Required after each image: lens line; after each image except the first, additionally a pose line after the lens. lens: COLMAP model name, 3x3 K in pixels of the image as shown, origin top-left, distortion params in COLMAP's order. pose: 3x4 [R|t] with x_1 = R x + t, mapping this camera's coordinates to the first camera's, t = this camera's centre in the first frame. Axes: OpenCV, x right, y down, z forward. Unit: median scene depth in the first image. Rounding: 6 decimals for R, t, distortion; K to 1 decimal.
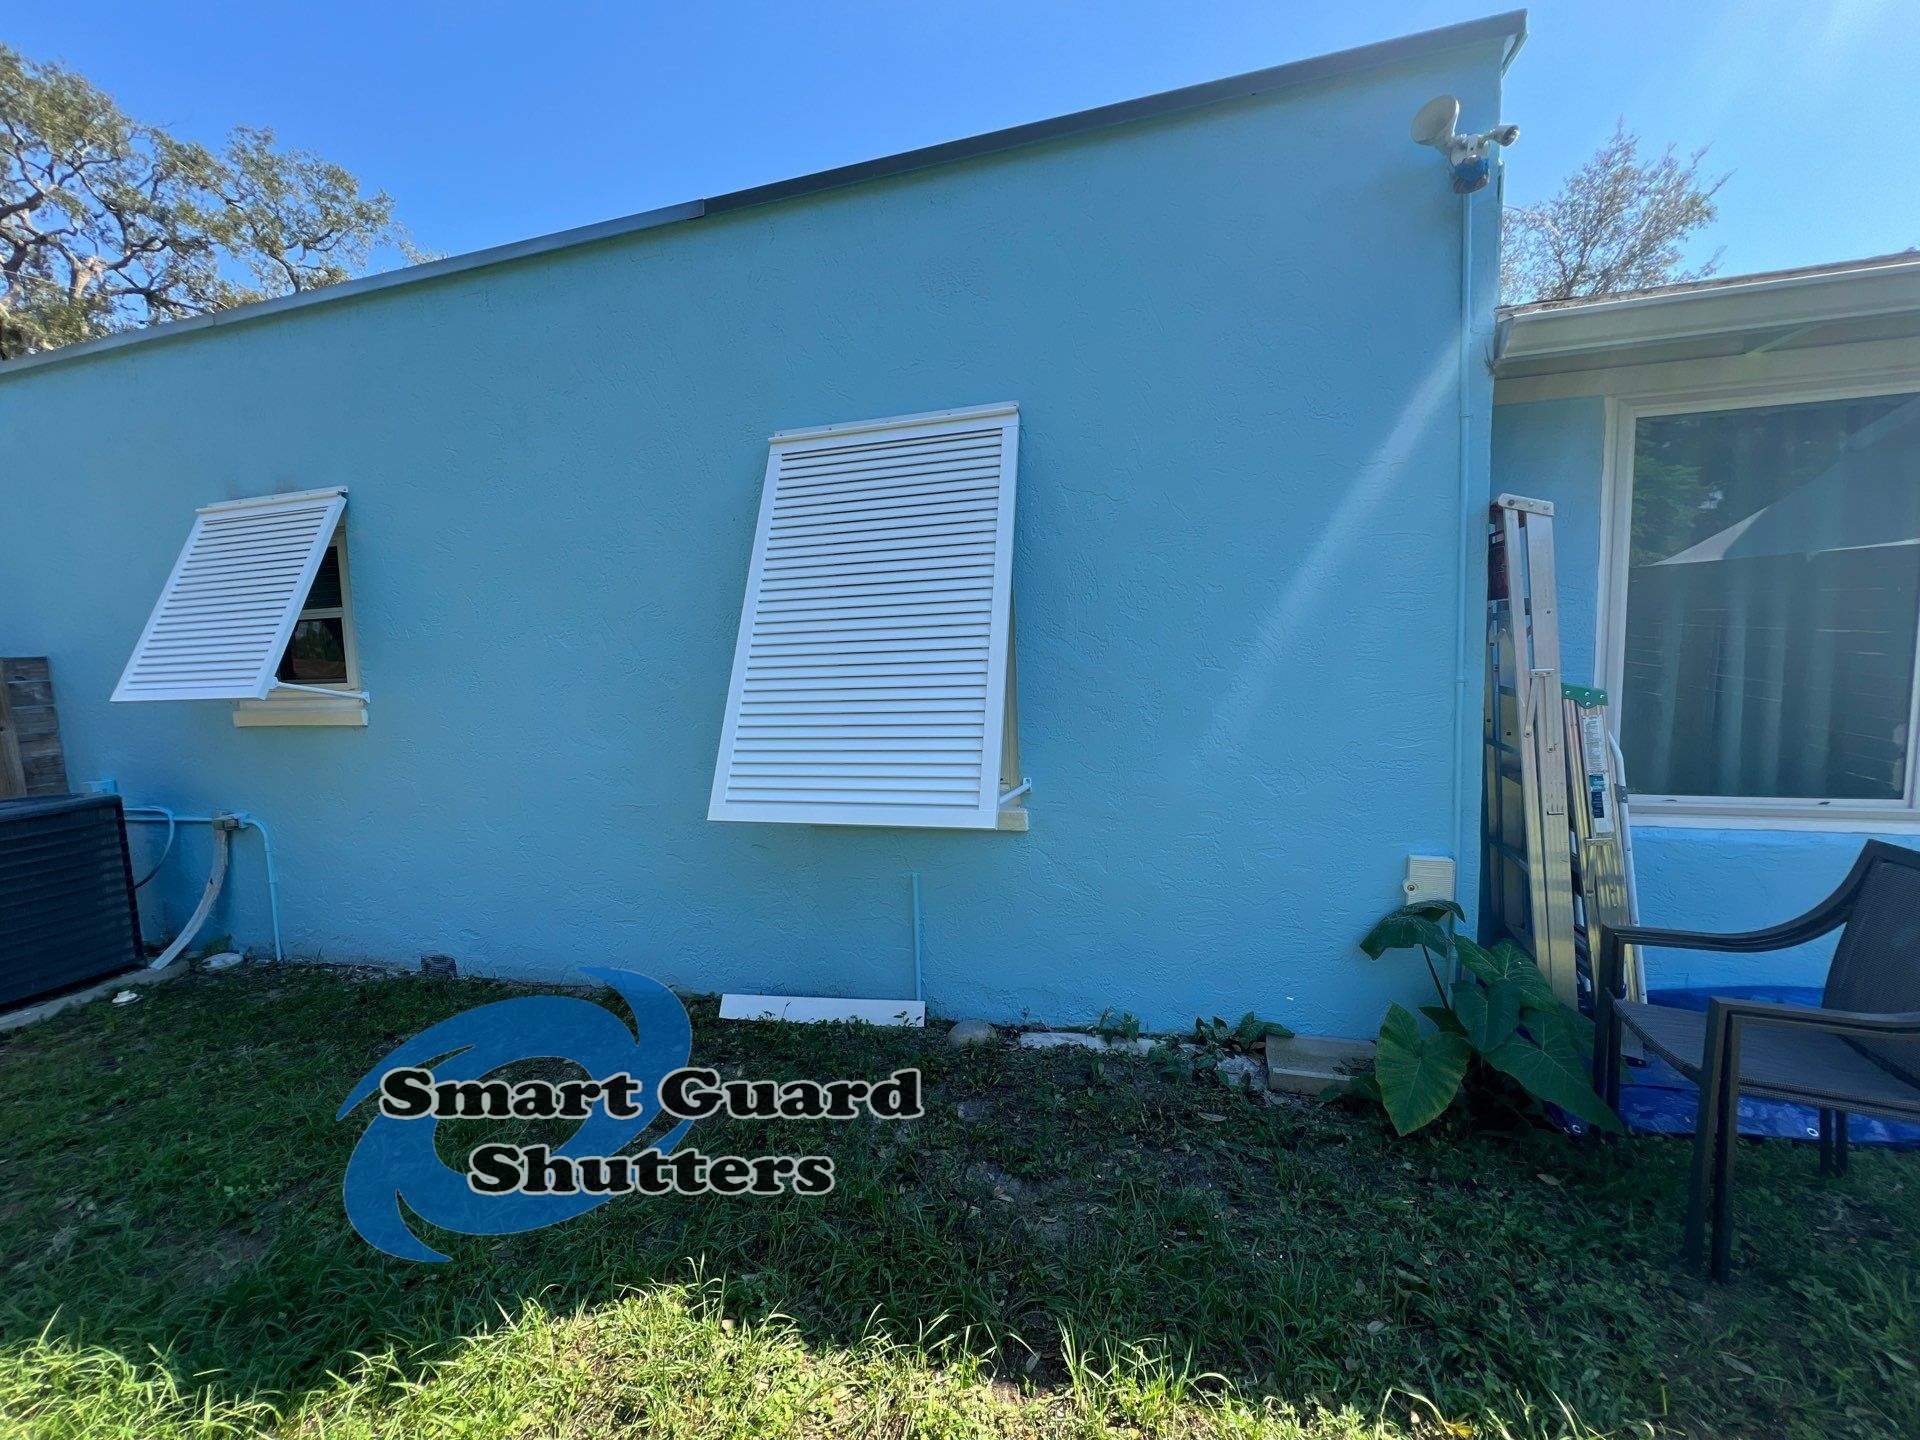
lens RADIAL K [[772.2, 0, 960.0], [0, 772.2, 720.0], [0, 0, 1]] dist [-0.003353, 0.000299]
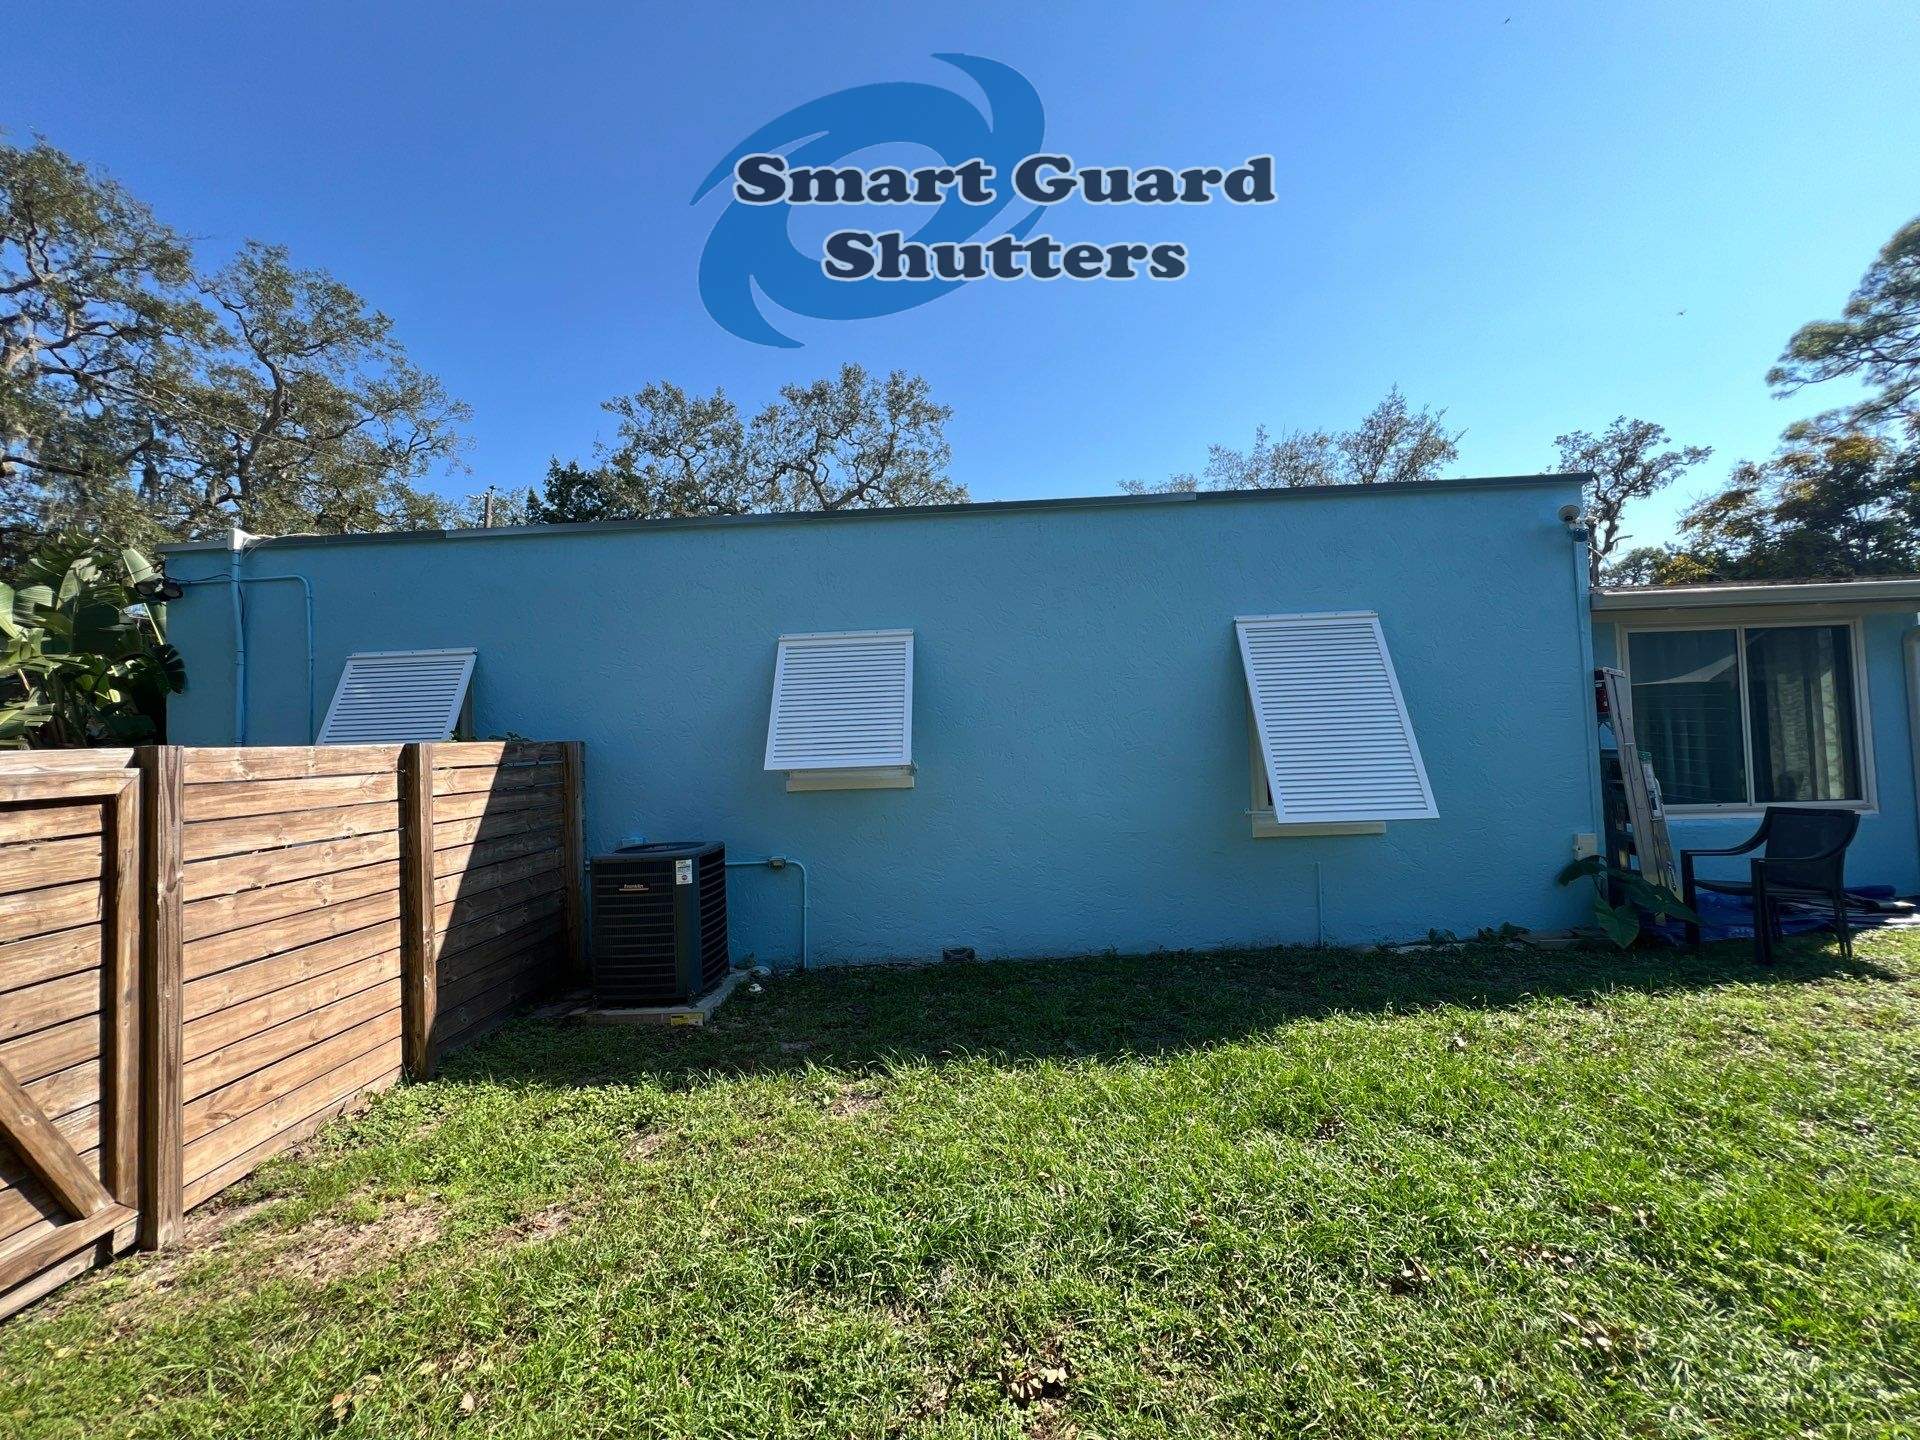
lens RADIAL K [[770.7, 0, 960.0], [0, 770.7, 720.0], [0, 0, 1]] dist [-0.004603, 0.000477]
pose [[0.973375, 0.012193, 0.228894, -1.215784], [0.020443, 0.989987, -0.139668, 0.102493], [-0.228306, 0.140629, 0.963379, -0.533133]]
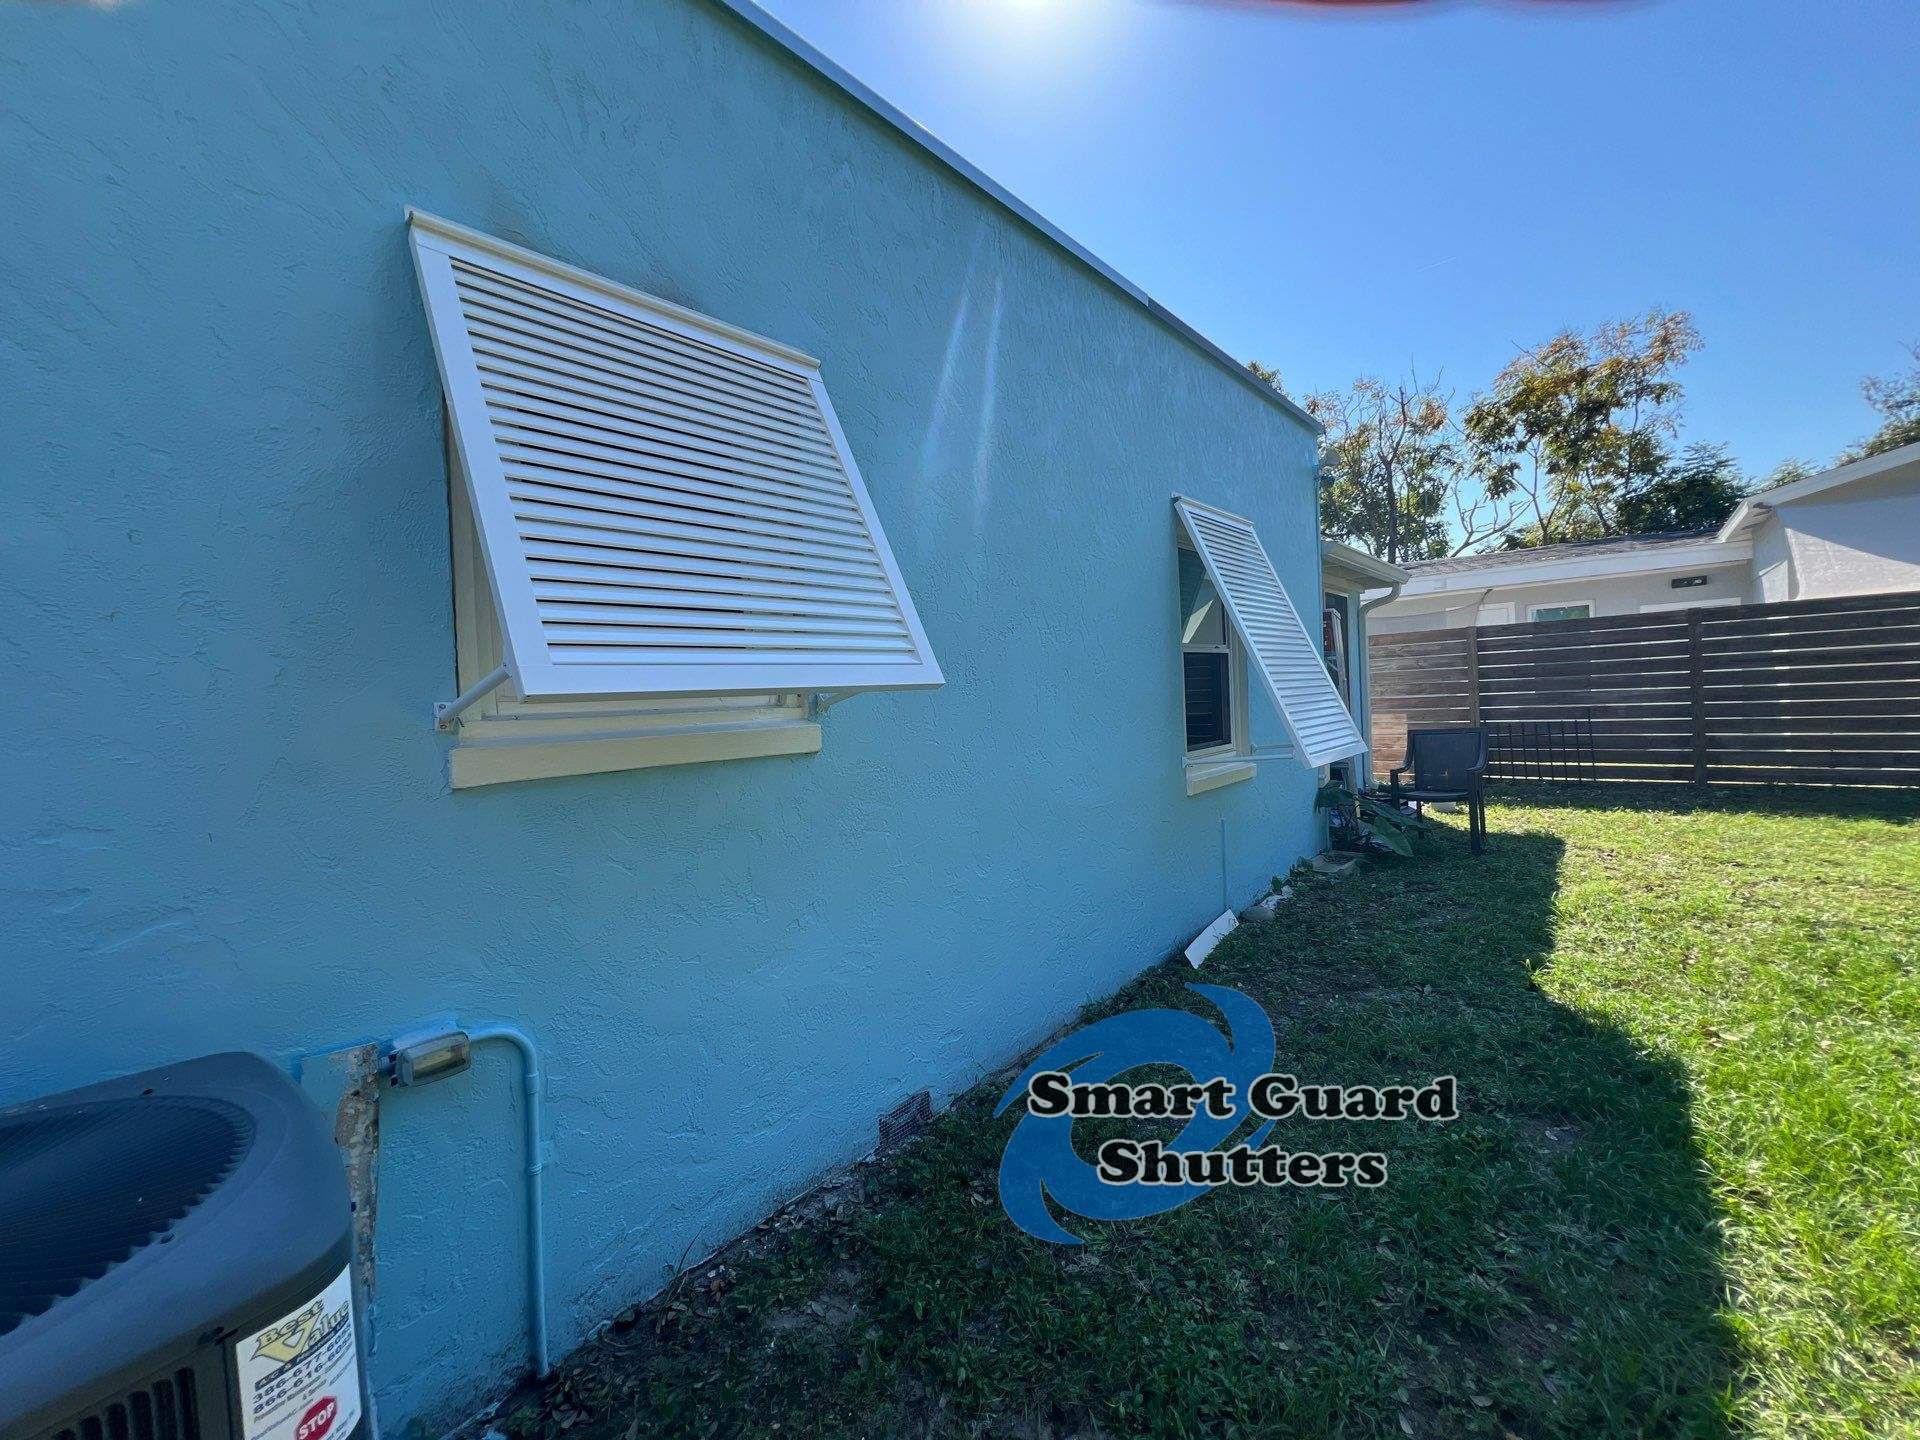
lens RADIAL K [[770.7, 0, 960.0], [0, 770.7, 720.0], [0, 0, 1]] dist [-0.004603, 0.000477]
pose [[0.431172, -0.008399, 0.902231, -1.494570], [0.116939, 0.992043, -0.046649, 0.027472], [-0.894660, 0.125620, 0.428723, 0.771706]]
